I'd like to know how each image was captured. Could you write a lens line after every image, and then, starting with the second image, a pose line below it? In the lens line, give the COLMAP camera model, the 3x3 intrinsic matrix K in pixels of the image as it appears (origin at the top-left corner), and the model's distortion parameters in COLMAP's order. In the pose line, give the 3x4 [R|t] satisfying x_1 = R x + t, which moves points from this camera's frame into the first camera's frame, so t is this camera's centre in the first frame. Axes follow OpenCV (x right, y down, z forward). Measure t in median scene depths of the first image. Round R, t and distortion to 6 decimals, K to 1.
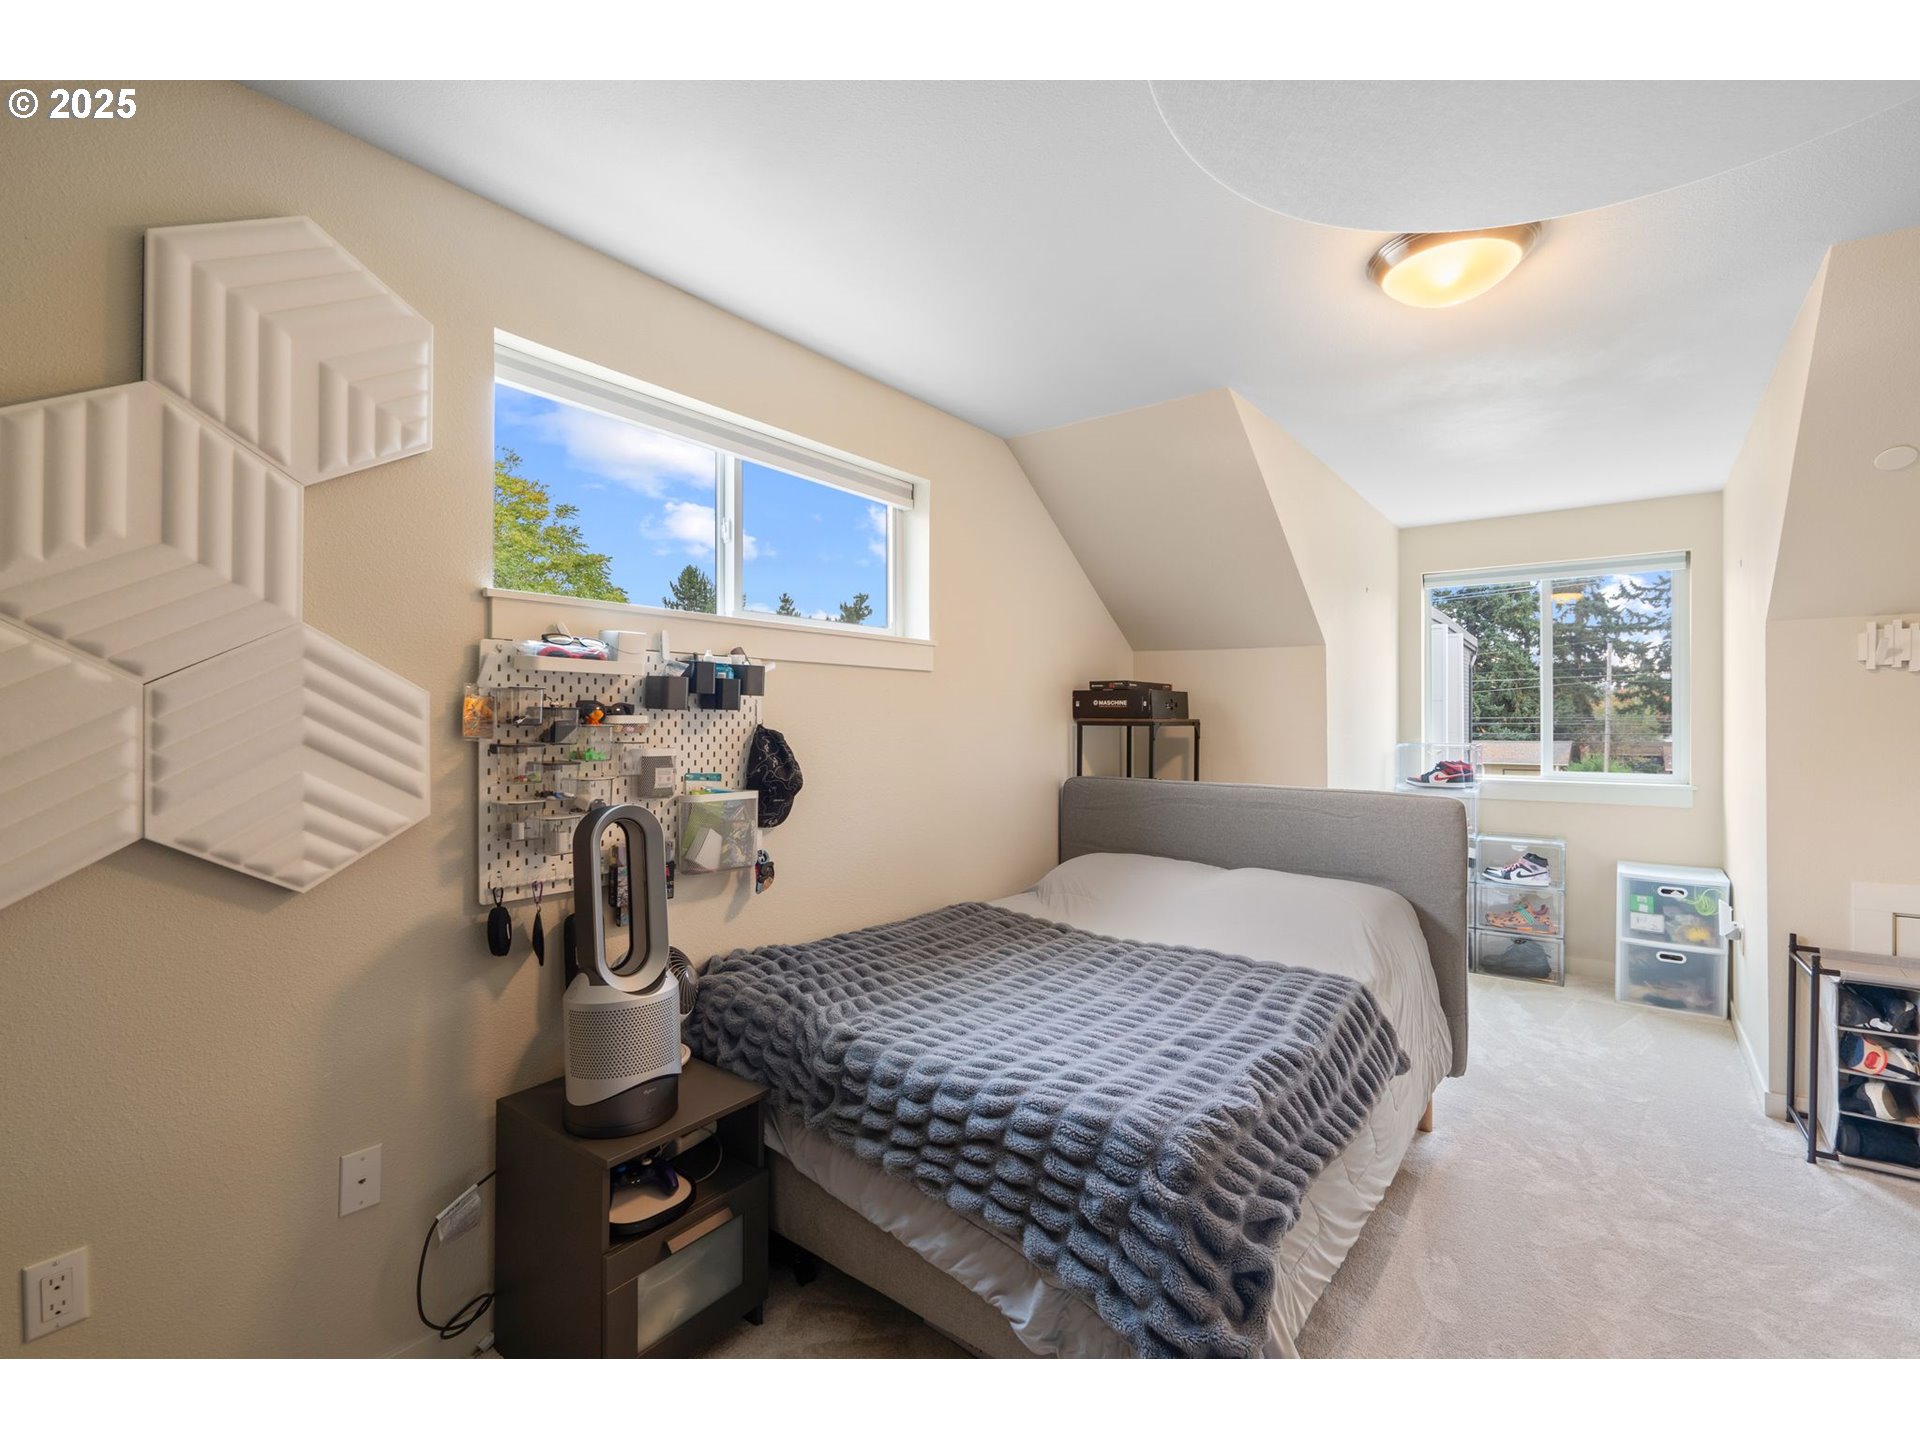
lens RADIAL K [[872.1, 0, 962.5], [0, 872.1, 720.7], [0, 0, 1]] dist [-0.003004, 0.001675]
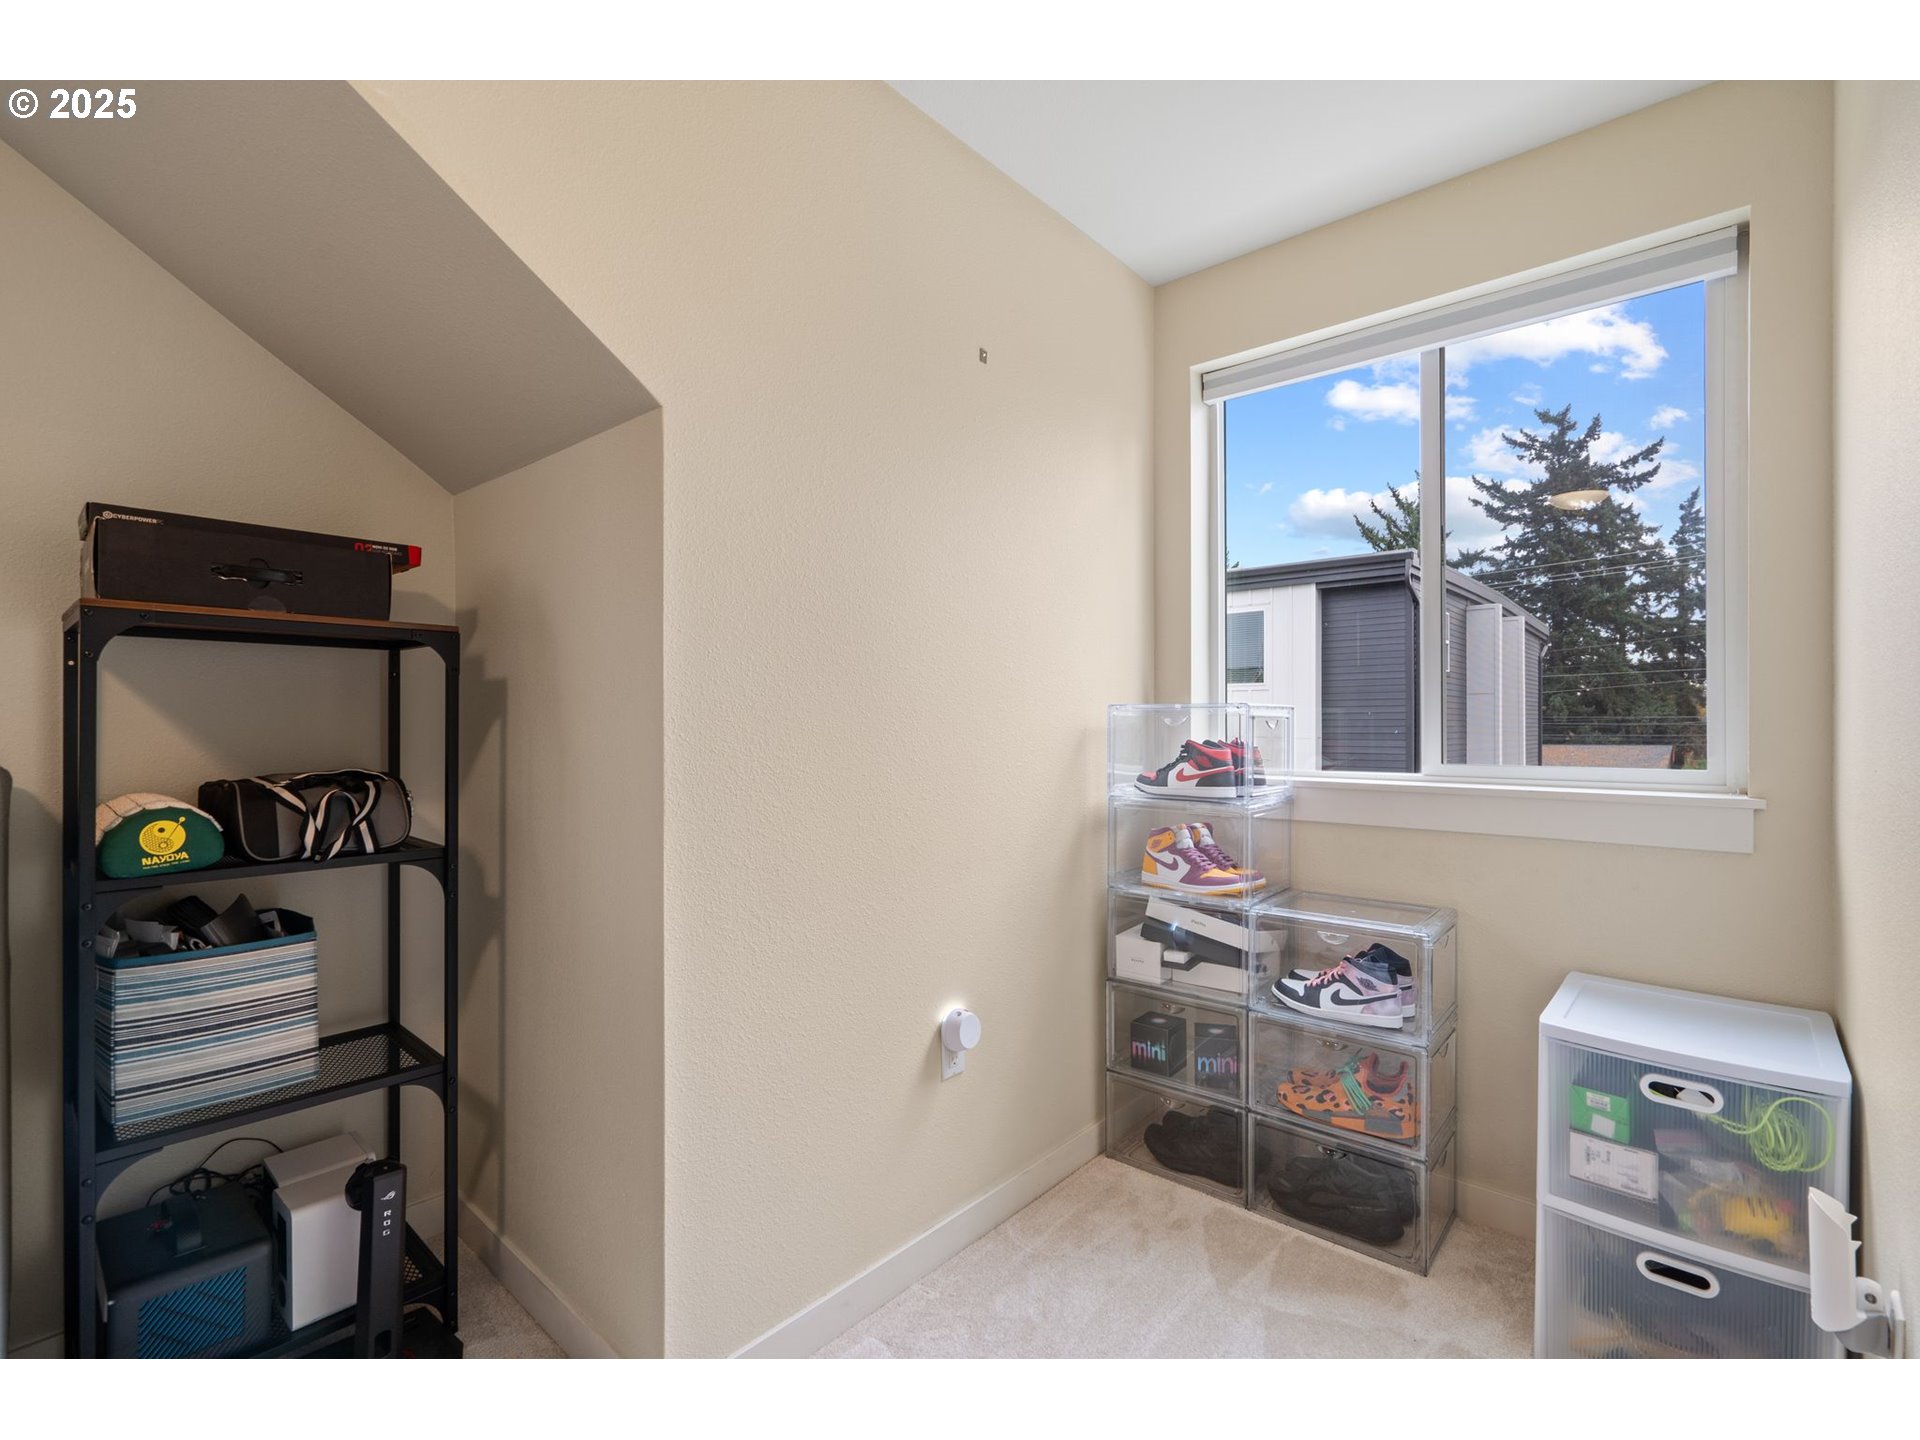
lens RADIAL K [[872.1, 0, 962.5], [0, 872.1, 720.7], [0, 0, 1]] dist [-0.003004, 0.001675]
pose [[0.997012, 0.002121, -0.077224, 0.429531], [-0.002381, 0.999992, -0.003266, 0.034990], [0.077216, 0.003440, 0.997008, 0.485474]]
